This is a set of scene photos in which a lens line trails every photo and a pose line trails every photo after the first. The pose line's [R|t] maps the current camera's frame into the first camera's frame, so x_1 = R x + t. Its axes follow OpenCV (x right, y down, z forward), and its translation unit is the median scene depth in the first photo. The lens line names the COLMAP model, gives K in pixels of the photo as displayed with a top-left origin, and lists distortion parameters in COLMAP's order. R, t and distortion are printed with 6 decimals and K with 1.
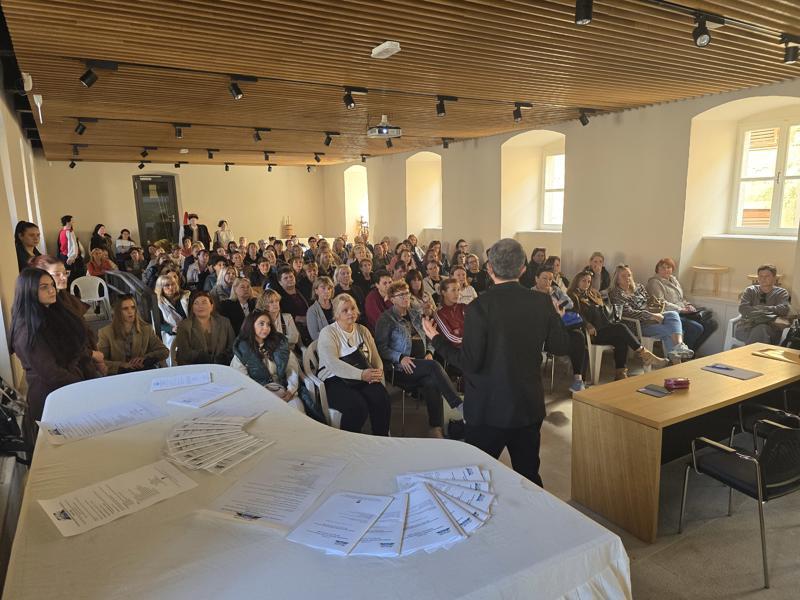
lens RADIAL K [[534.3, 0, 401.3], [0, 534.3, 301.7], [0, 0, 1]] dist [0.066766, -0.059698]
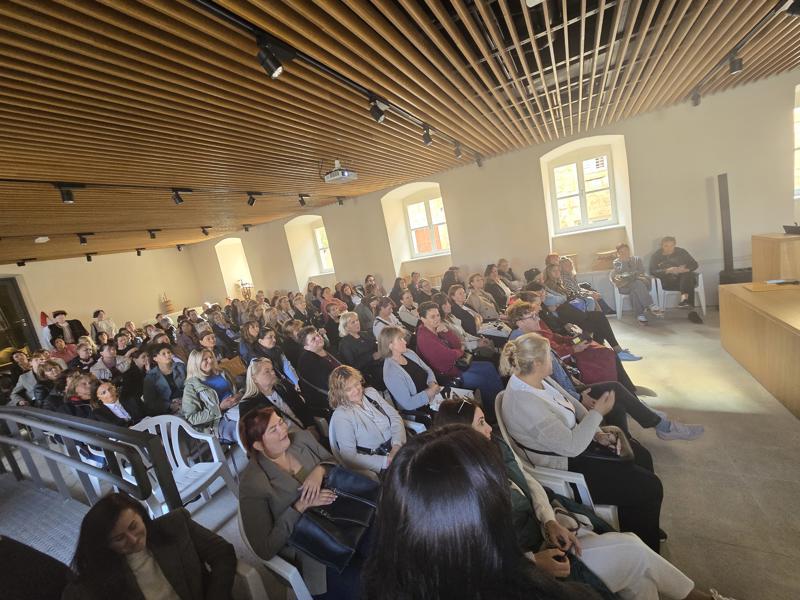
lens RADIAL K [[325.7, 0, 398.5], [0, 325.7, 297.5], [0, 0, 1]] dist [-0.003510, -0.000736]
pose [[0.848217, -0.222753, 0.480530, -0.149156], [0.253555, 0.967321, 0.000842, -0.036729], [-0.465014, 0.121126, 0.876978, 0.233523]]
